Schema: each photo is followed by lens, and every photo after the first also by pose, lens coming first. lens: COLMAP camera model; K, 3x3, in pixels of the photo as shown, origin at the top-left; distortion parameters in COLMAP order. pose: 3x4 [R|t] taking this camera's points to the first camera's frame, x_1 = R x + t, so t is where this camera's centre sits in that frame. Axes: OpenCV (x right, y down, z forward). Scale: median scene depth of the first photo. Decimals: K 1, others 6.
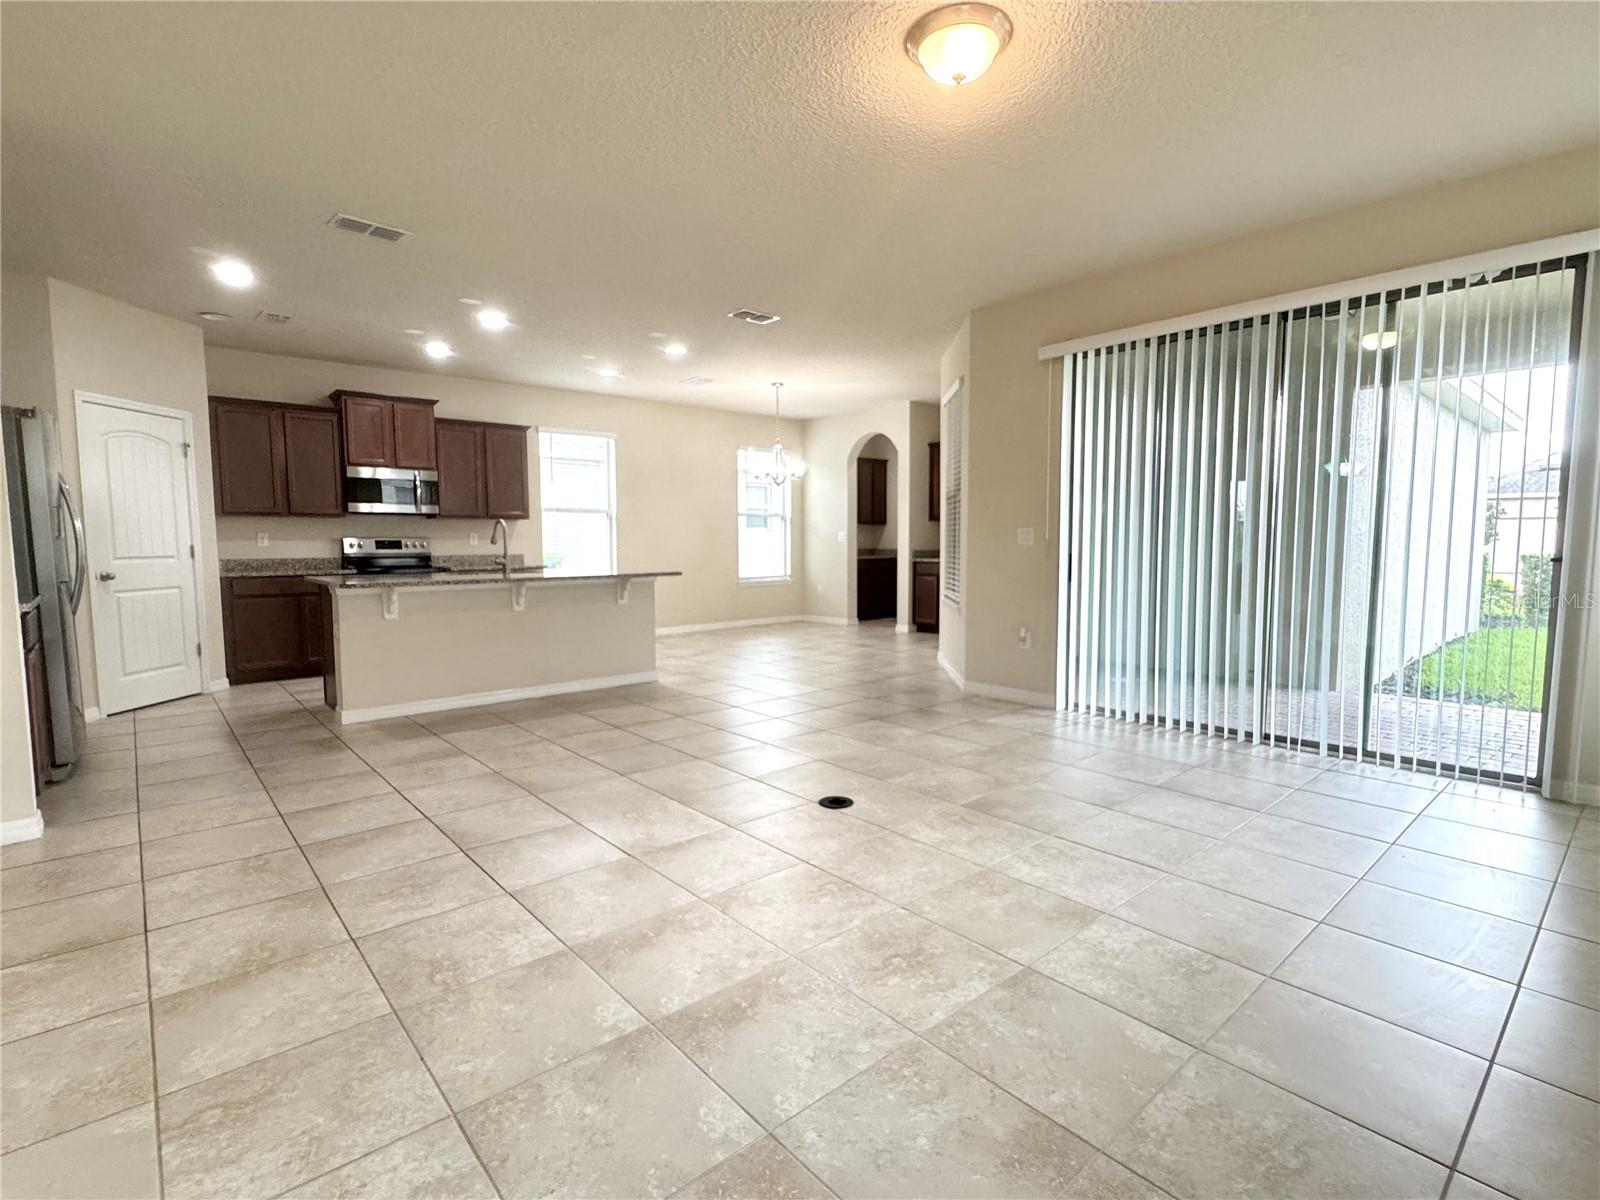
lens RADIAL K [[773.5, 0, 797.8], [0, 773.5, 600.0], [0, 0, 1]] dist [-0.001592, -0.000363]
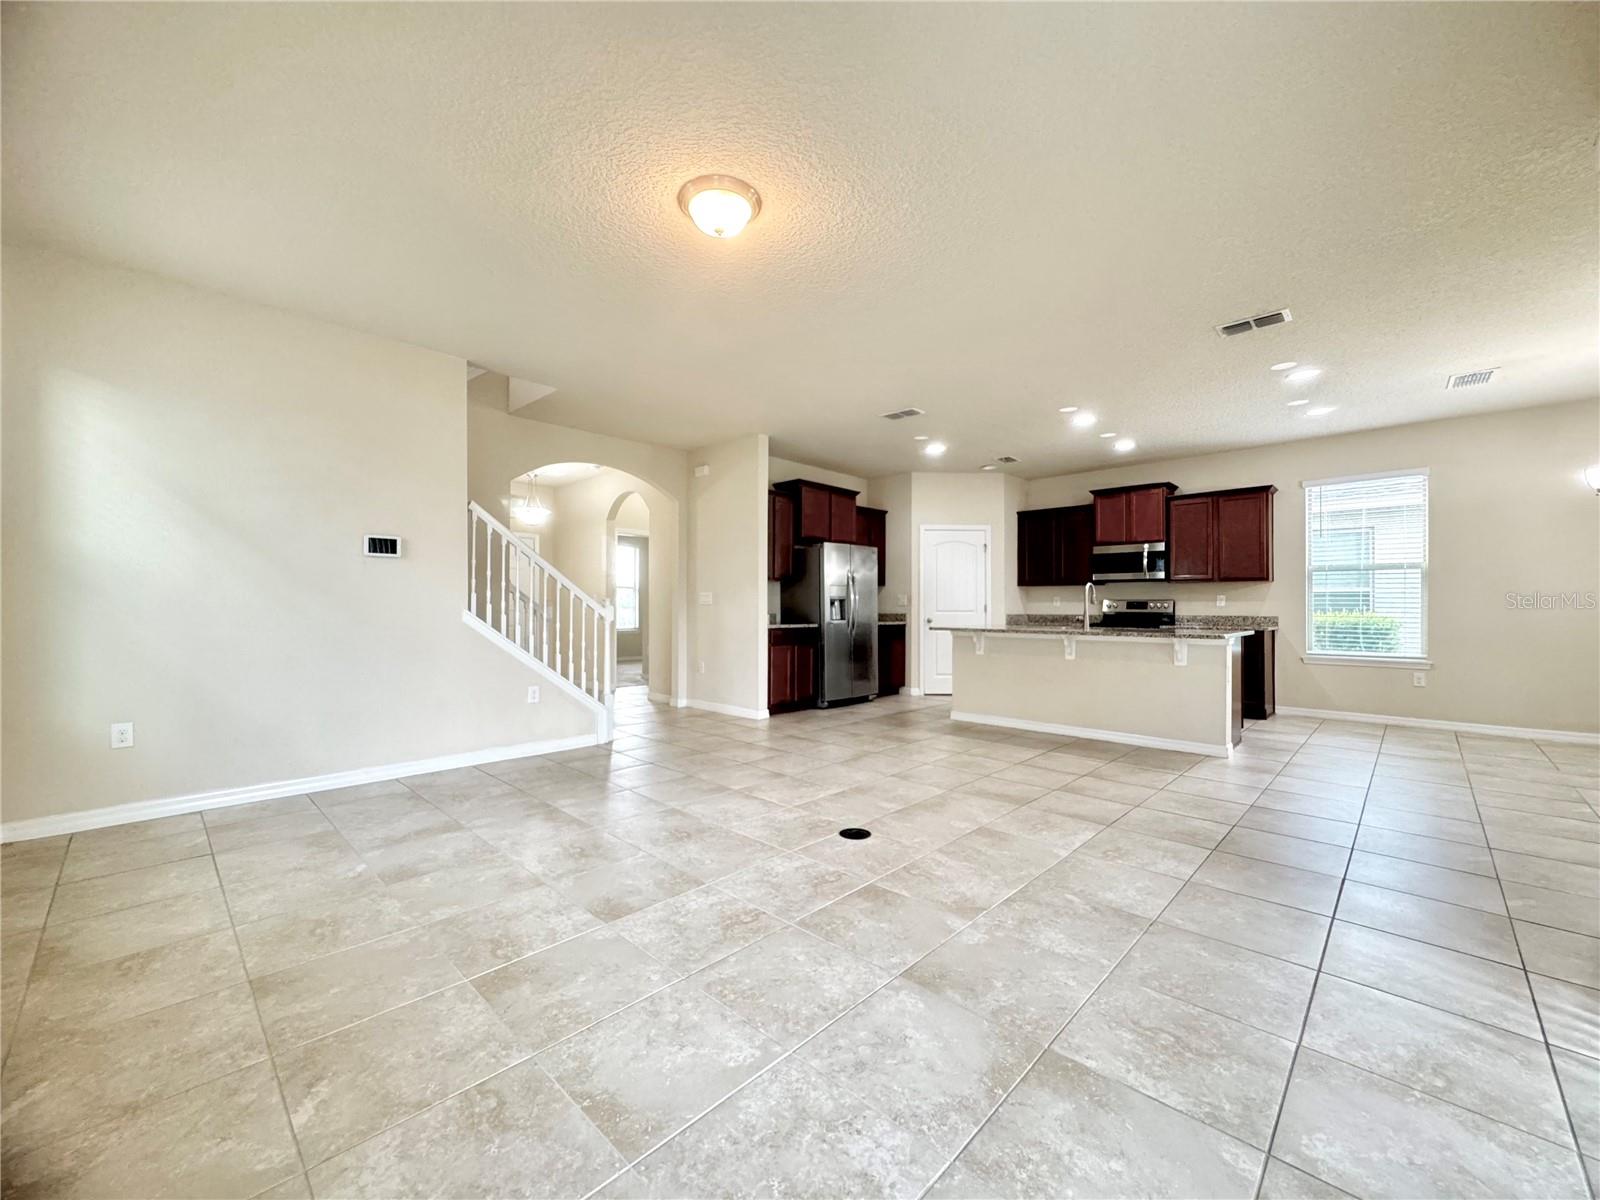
lens RADIAL K [[642.6, 0, 807.1], [0, 642.6, 607.5], [0, 0, 1]] dist [-0.004157, -0.000173]
pose [[0.087704, 0.005436, -0.996132, 0.569189], [-0.080379, 0.996763, -0.001638, -0.031078], [0.992898, 0.080212, 0.087857, 0.494396]]
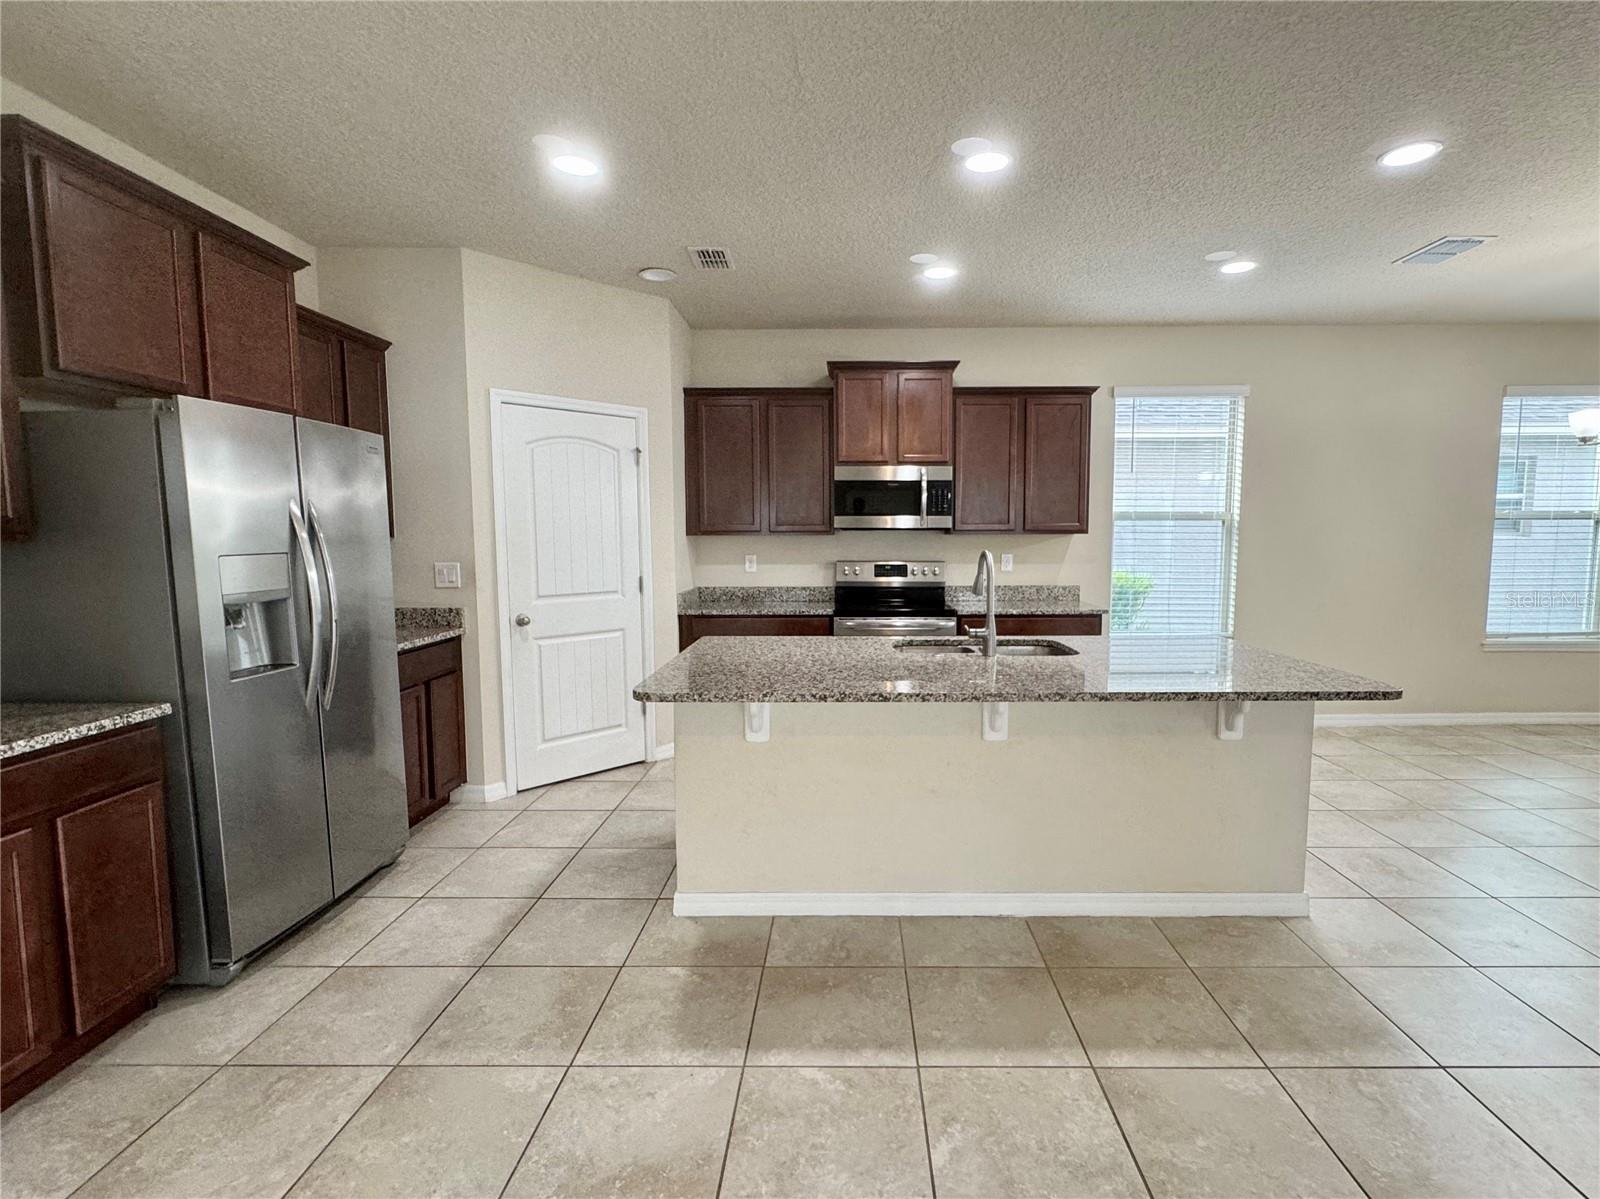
lens RADIAL K [[747.9, 0, 840.9], [0, 747.9, 594.6], [0, 0, 1]] dist [0.002668, 0.000969]
pose [[0.745293, 0.059762, -0.664054, -0.119794], [-0.053629, 0.998121, 0.029636, -0.086061], [0.664577, 0.013525, 0.747097, 0.562712]]
